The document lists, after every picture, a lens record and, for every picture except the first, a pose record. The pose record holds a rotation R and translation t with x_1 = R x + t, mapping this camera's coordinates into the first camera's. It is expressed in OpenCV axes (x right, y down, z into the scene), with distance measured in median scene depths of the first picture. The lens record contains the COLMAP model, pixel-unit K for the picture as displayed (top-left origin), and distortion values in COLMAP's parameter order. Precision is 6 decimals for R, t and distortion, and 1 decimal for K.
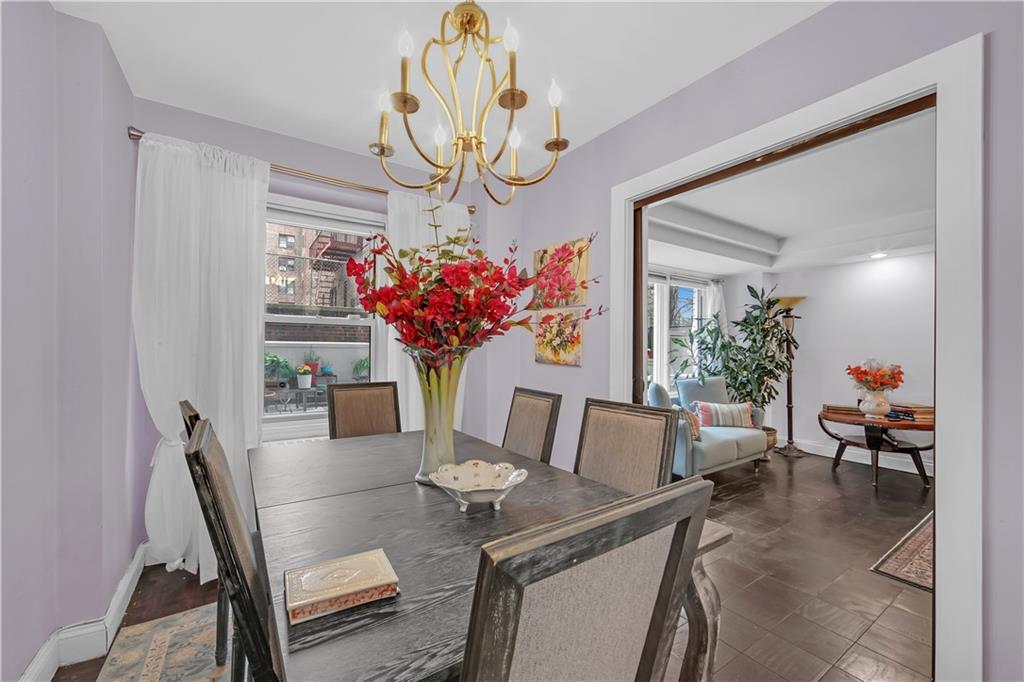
lens RADIAL K [[411.6, 0, 513.5], [0, 411.6, 343.9], [0, 0, 1]] dist [-0.002295, -0.000267]
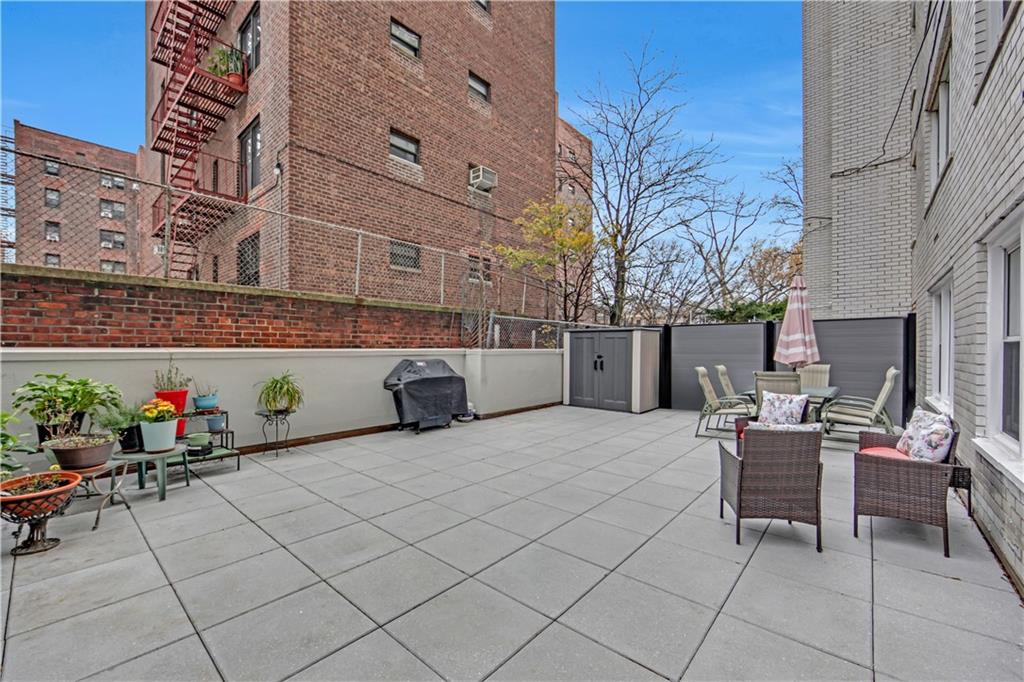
lens RADIAL K [[411.6, 0, 512.5], [0, 411.6, 345.5], [0, 0, 1]] dist [-0.002295, -0.000267]
pose [[0.965006, -0.006359, 0.262149, -0.231792], [0.002219, 0.999868, 0.016083, -0.018340], [-0.262217, -0.014938, 0.964893, 0.424336]]
